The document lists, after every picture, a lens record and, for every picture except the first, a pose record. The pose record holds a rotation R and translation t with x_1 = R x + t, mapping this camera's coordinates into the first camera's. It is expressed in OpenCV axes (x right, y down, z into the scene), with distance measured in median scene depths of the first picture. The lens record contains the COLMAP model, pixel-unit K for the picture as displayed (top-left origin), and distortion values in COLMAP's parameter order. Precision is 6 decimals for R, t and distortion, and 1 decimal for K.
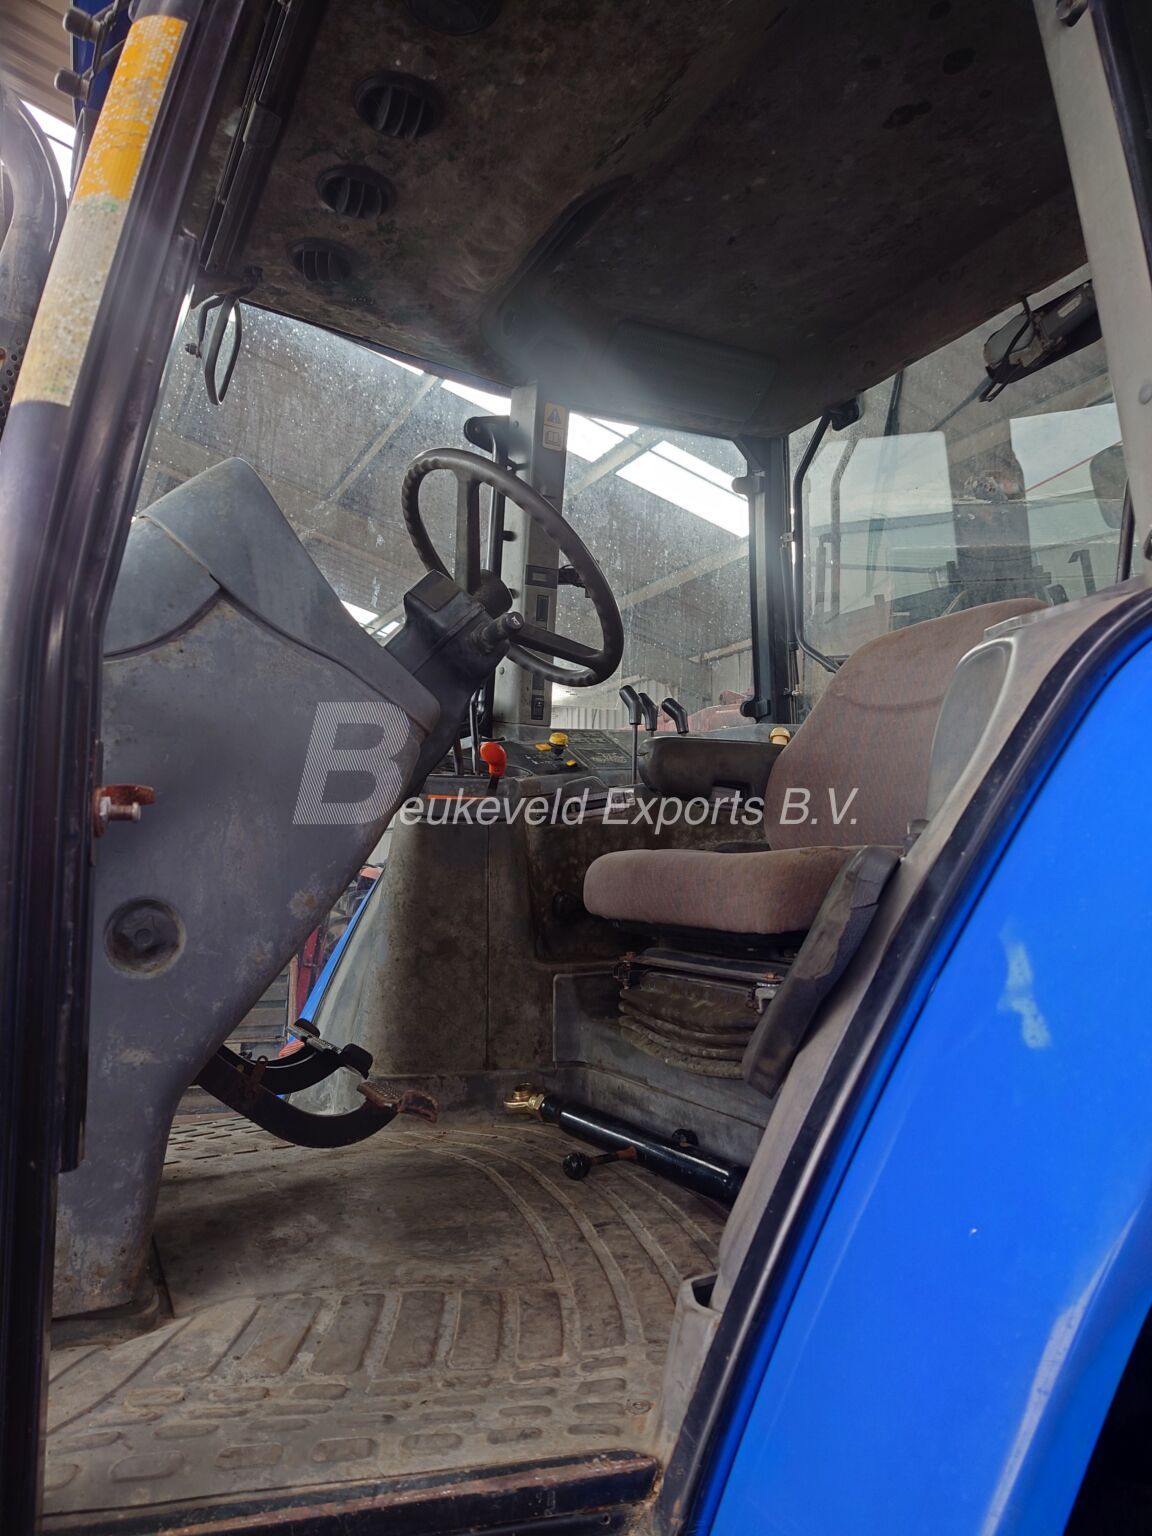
lens RADIAL K [[1091.7, 0, 576.0], [0, 1091.7, 768.0], [0, 0, 1]] dist [-0.006490, 0.016629]
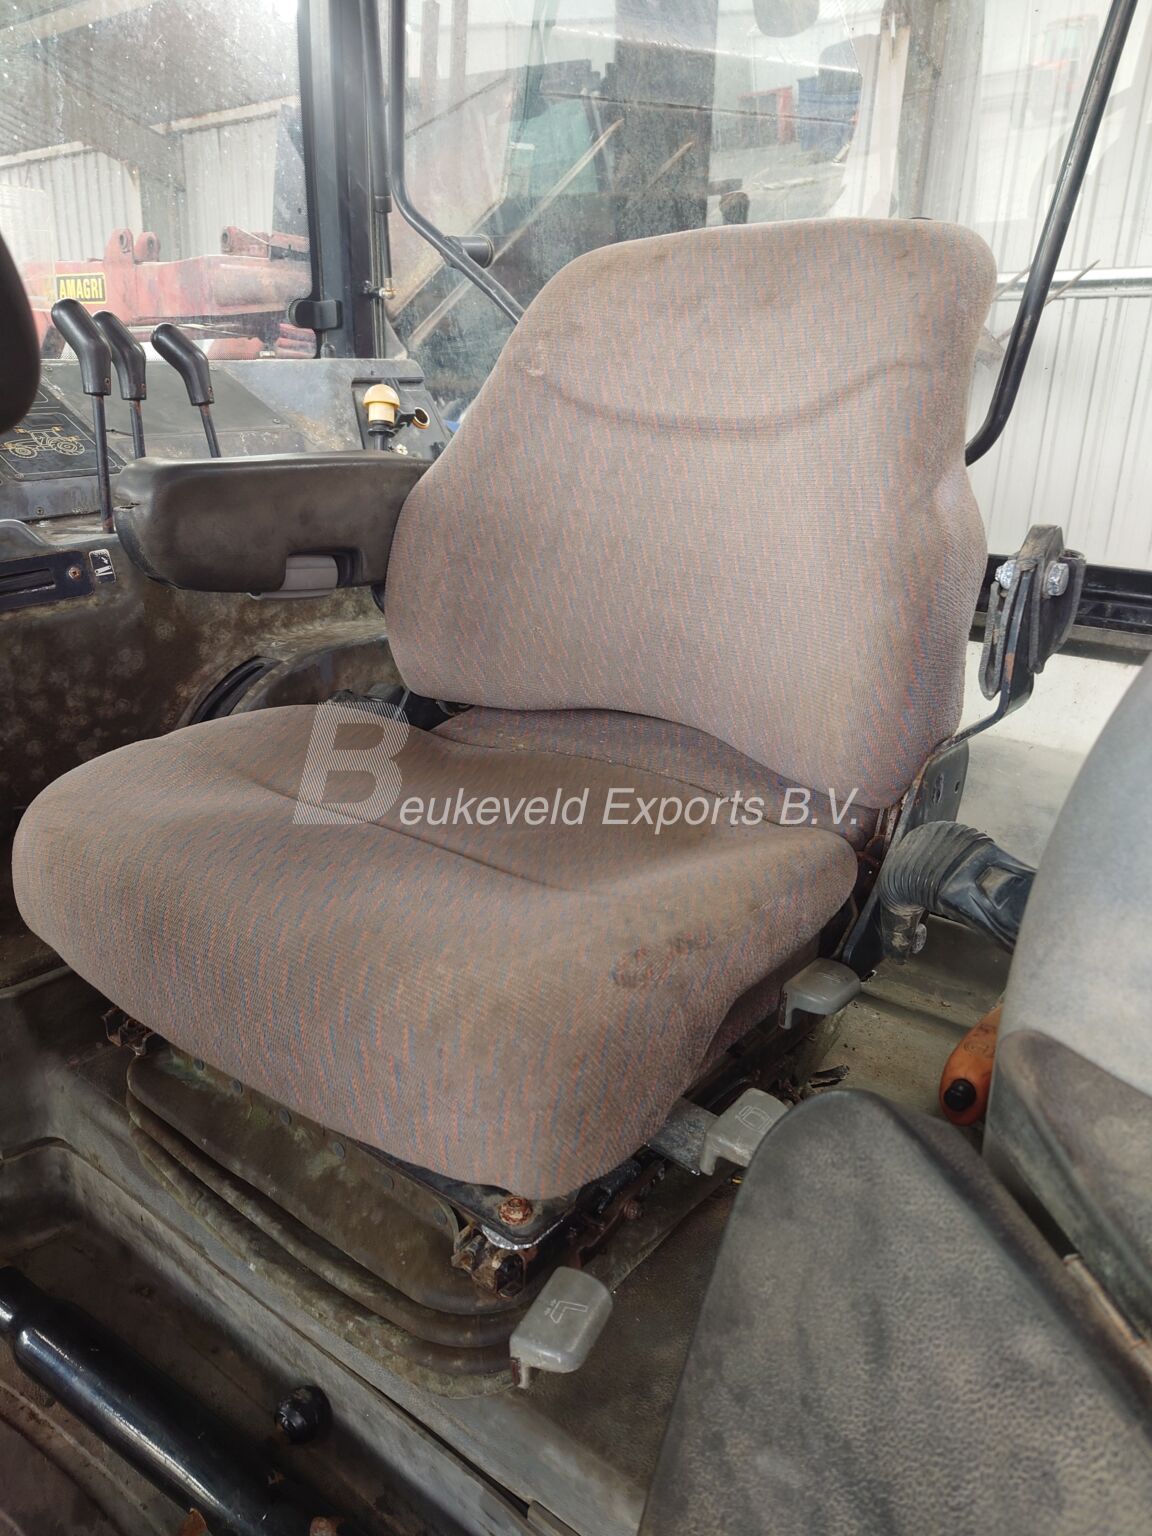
lens RADIAL K [[1091.7, 0, 576.0], [0, 1091.7, 768.0], [0, 0, 1]] dist [-0.006490, 0.016629]
pose [[0.902592, -0.109865, 0.416242, 0.032393], [-0.071357, 0.915331, 0.396329, -0.111154], [-0.424542, -0.387425, 0.818331, 0.561606]]
